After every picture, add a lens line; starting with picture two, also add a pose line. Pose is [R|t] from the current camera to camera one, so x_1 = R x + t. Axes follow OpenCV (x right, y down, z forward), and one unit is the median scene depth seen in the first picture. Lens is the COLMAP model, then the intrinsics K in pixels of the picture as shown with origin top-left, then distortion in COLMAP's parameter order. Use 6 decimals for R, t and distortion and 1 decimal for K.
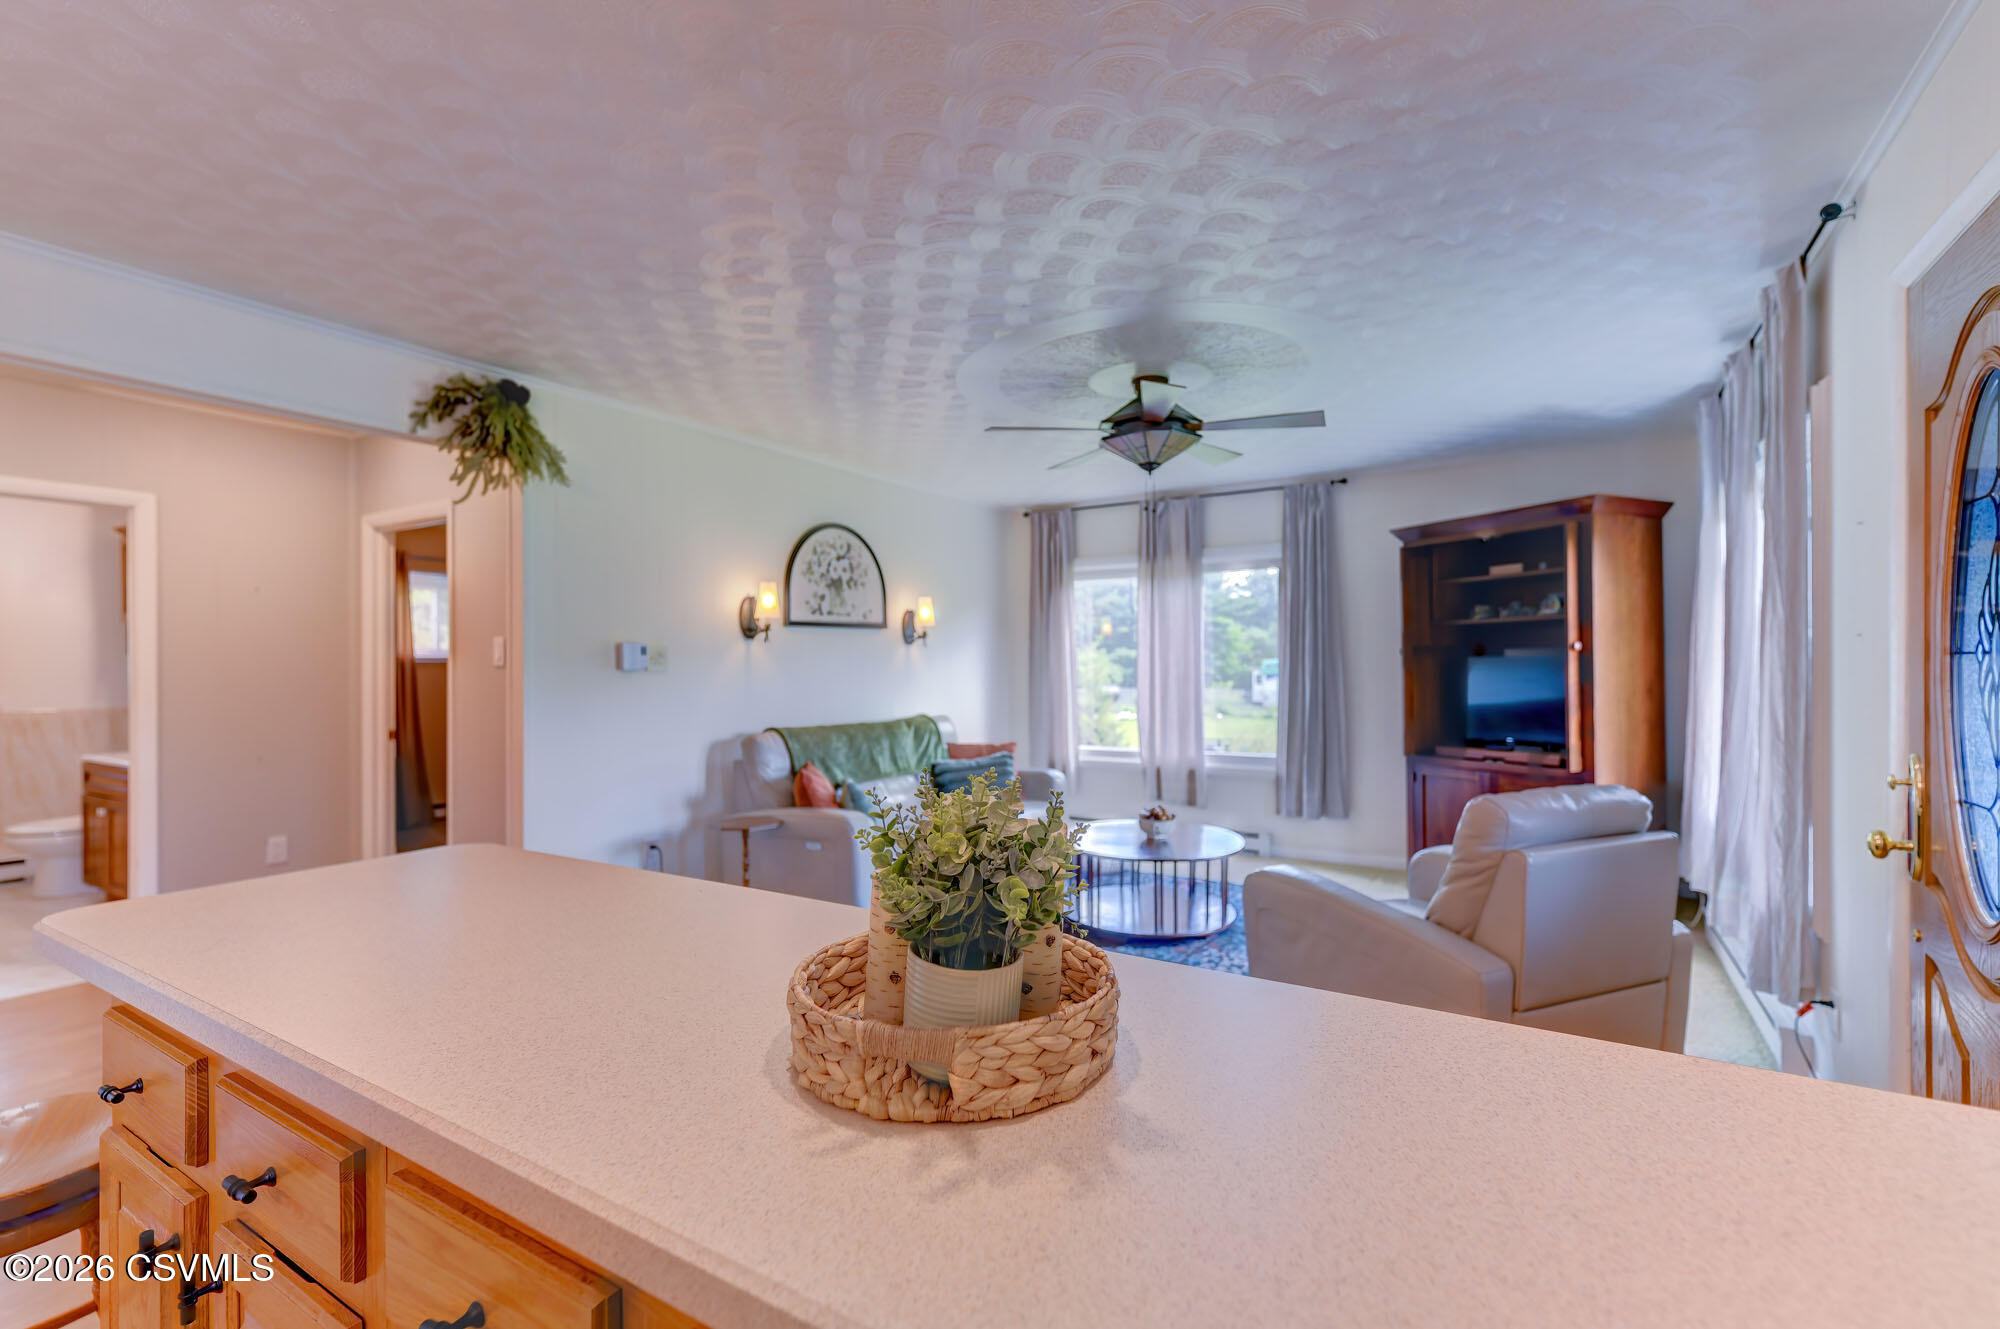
lens RADIAL K [[890.3, 0, 1016.1], [0, 890.3, 674.0], [0, 0, 1]] dist [0.011820, -0.002657]
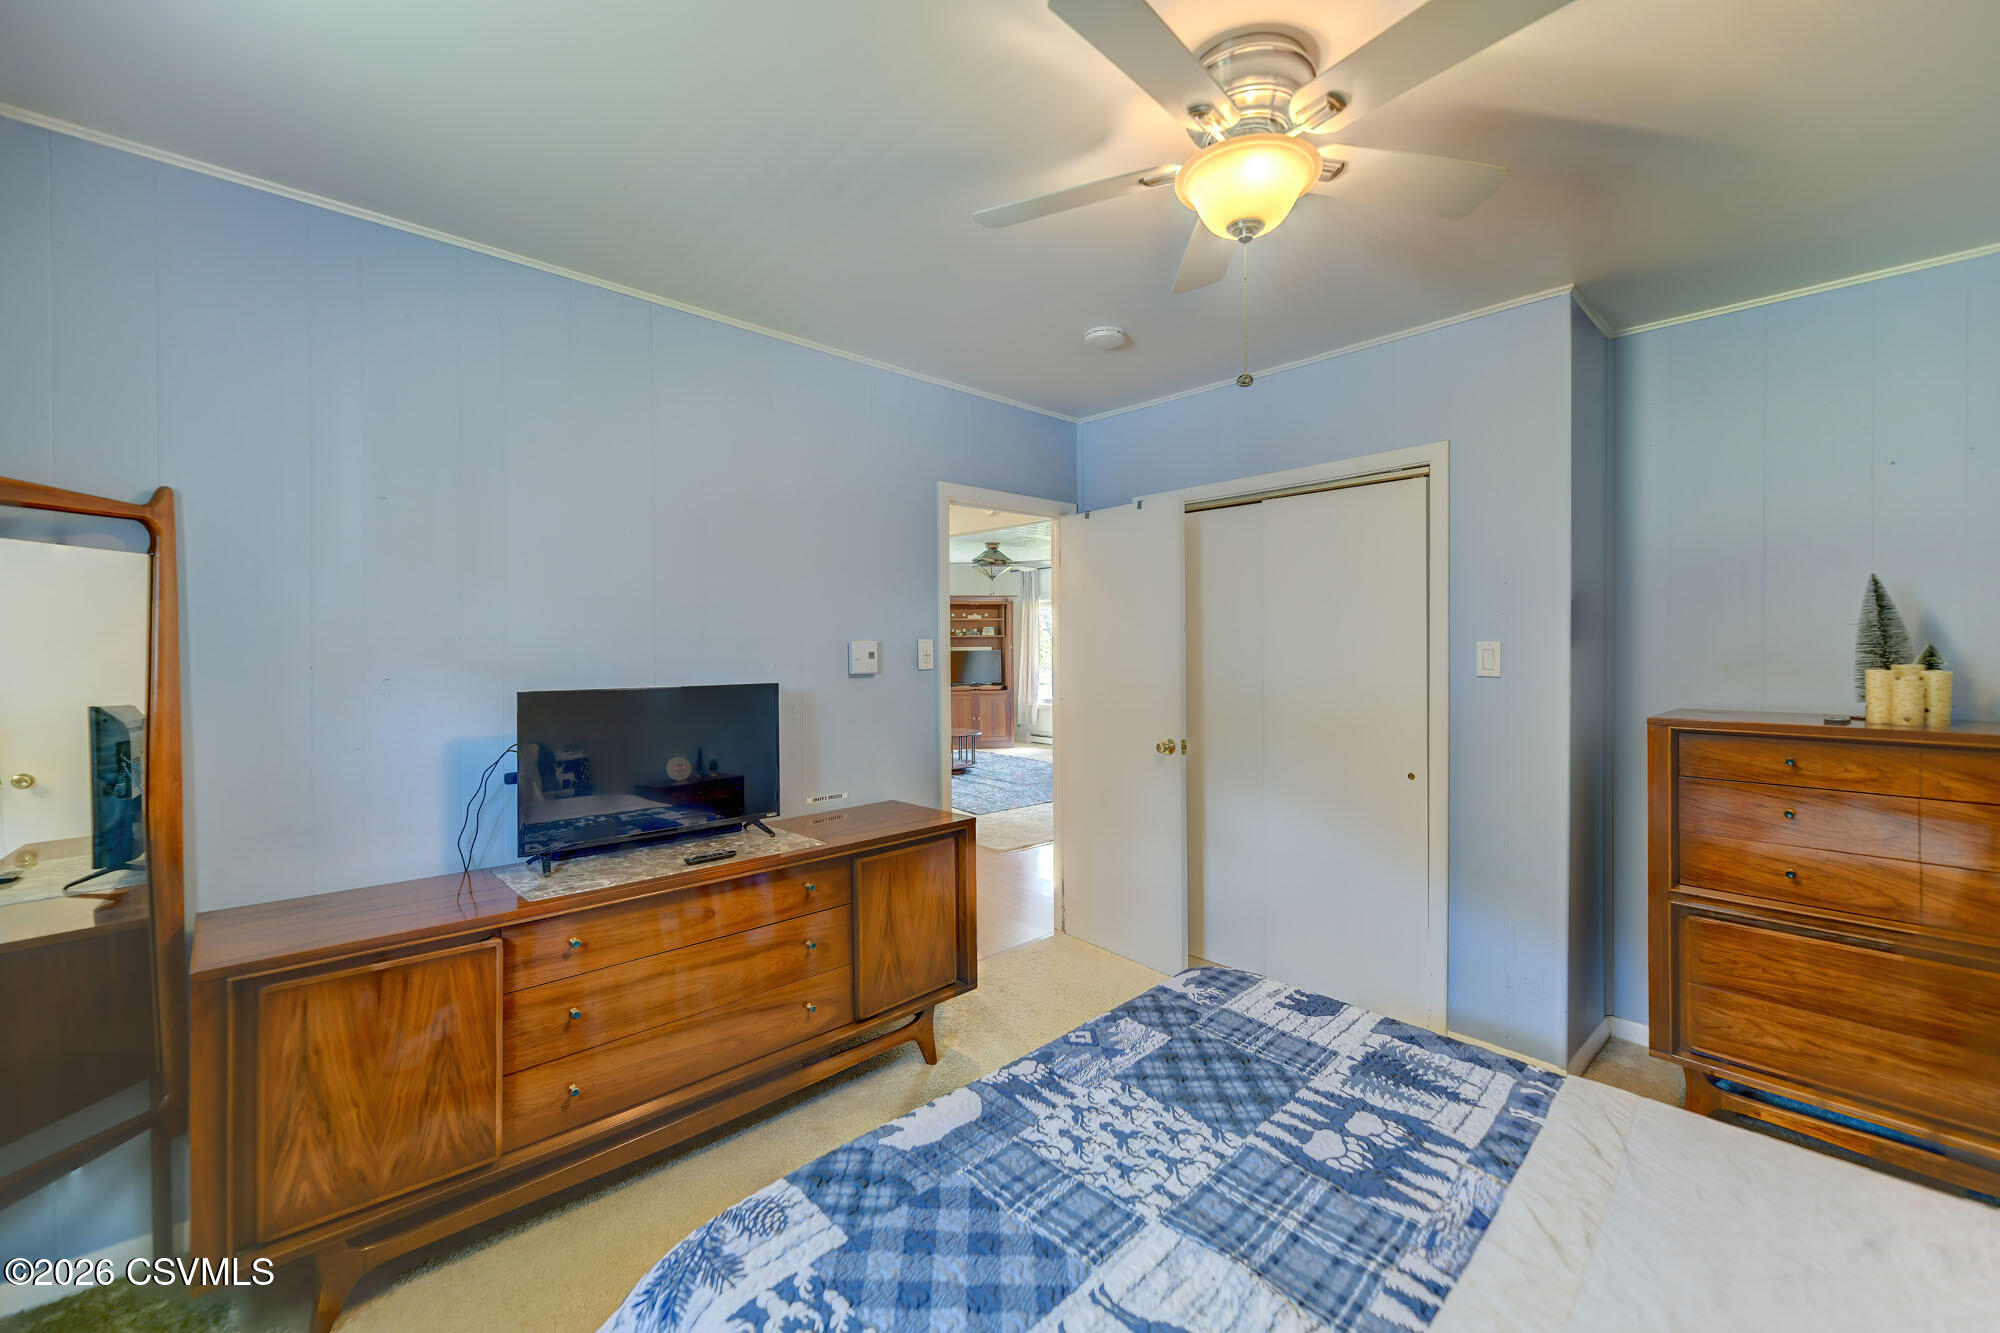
lens RADIAL K [[816.3, 0, 999.0], [0, 816.3, 651.7], [0, 0, 1]] dist [0.012810, -0.000134]
pose [[0.282257, -0.003625, 0.959332, -1.602173], [0.009120, 0.999958, 0.001095, -0.016407], [-0.959295, 0.008440, 0.282279, 0.245000]]
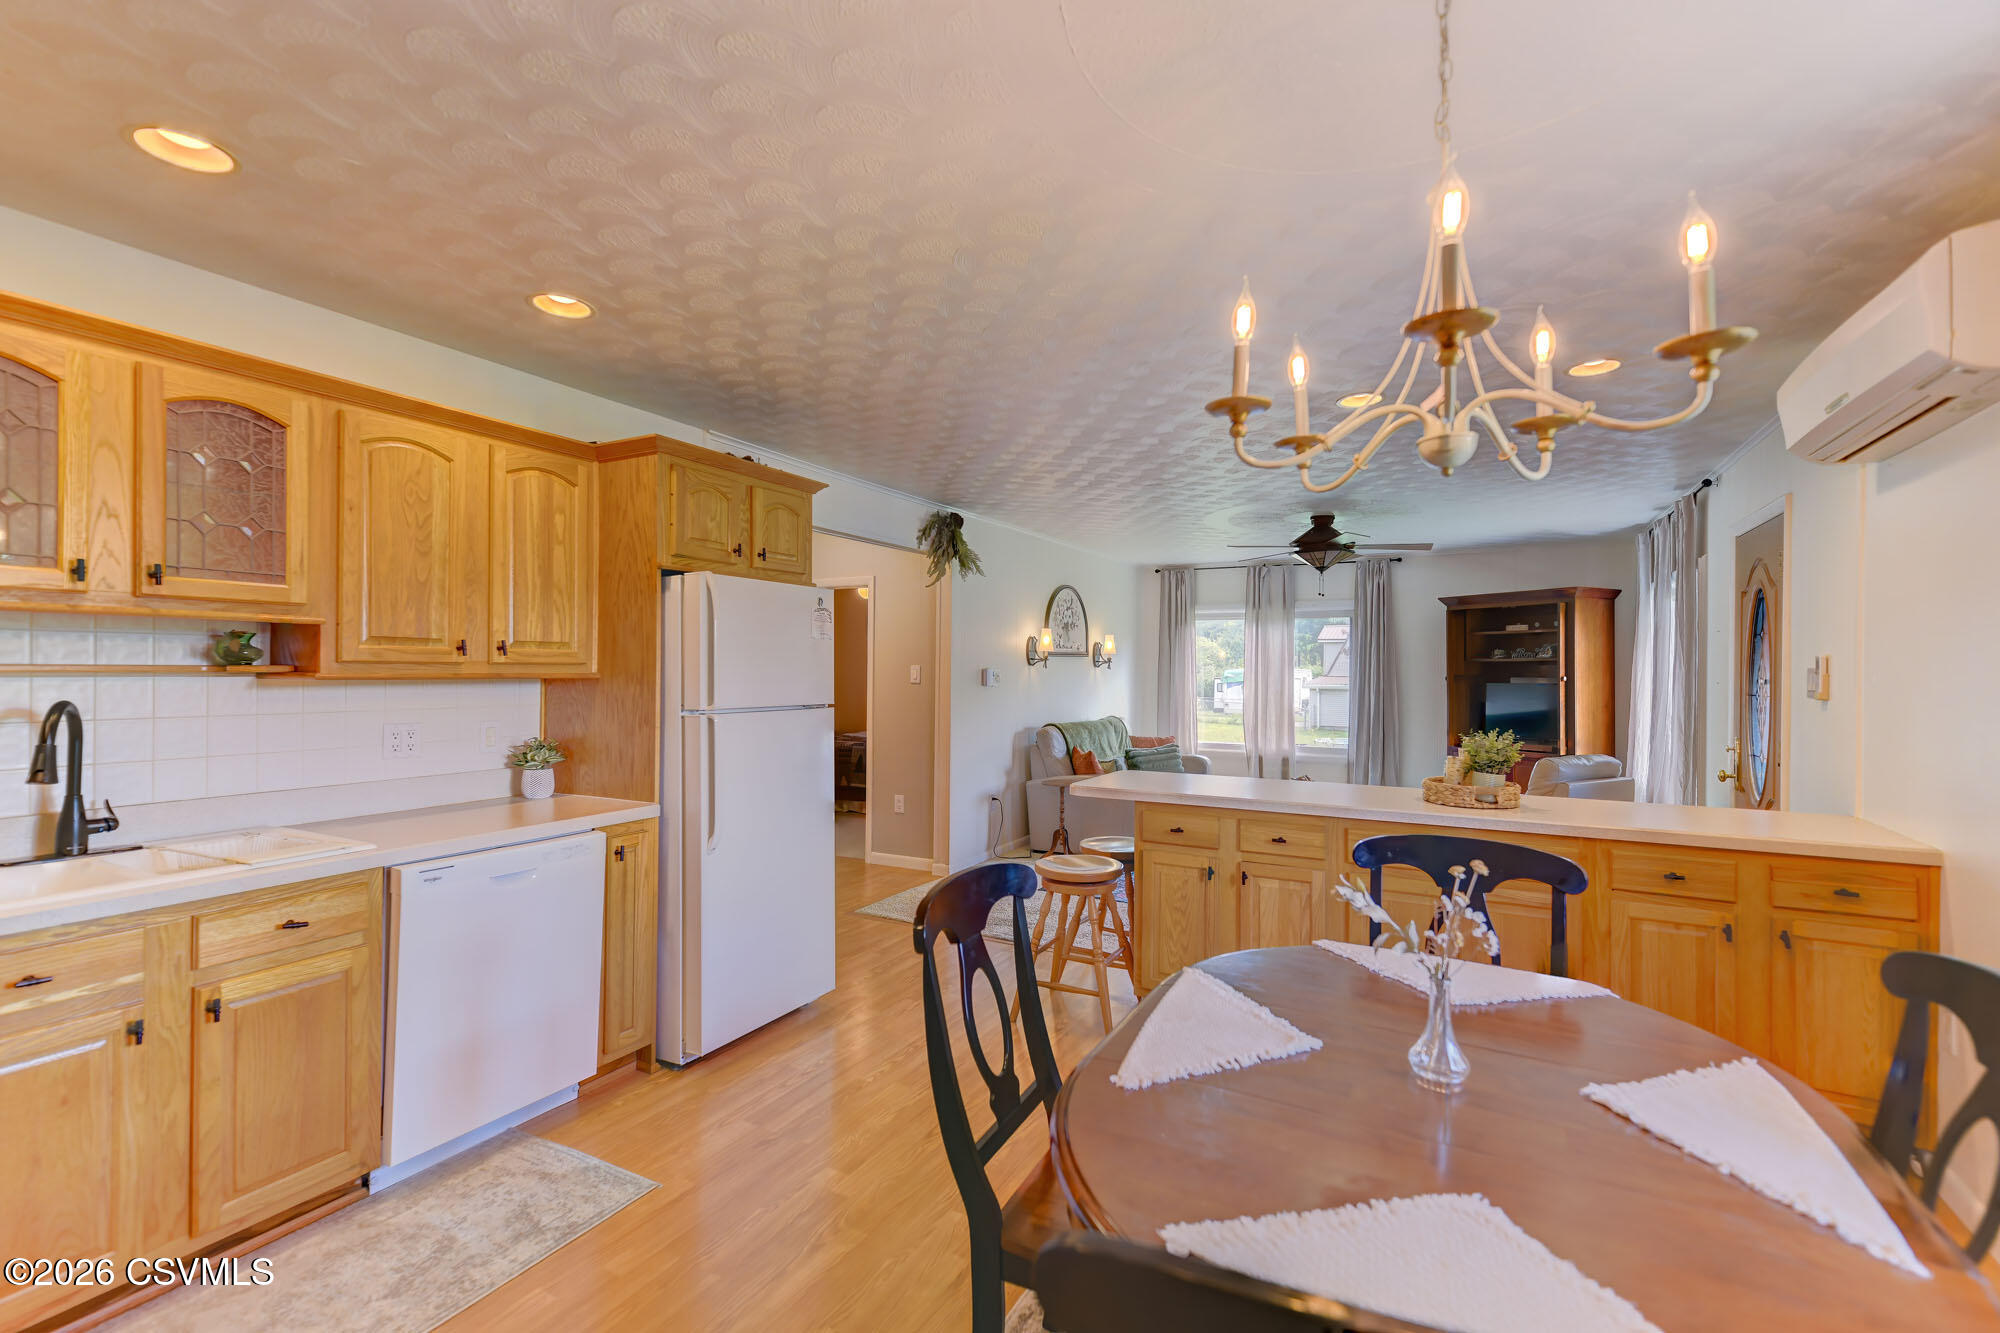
lens RADIAL K [[890.3, 0, 1009.2], [0, 890.3, 670.4], [0, 0, 1]] dist [0.011820, -0.002657]
pose [[0.998258, 0.012956, 0.057556, -0.402884], [-0.012450, 0.999881, -0.009152, -0.015564], [-0.057668, 0.008420, 0.998300, -0.479244]]
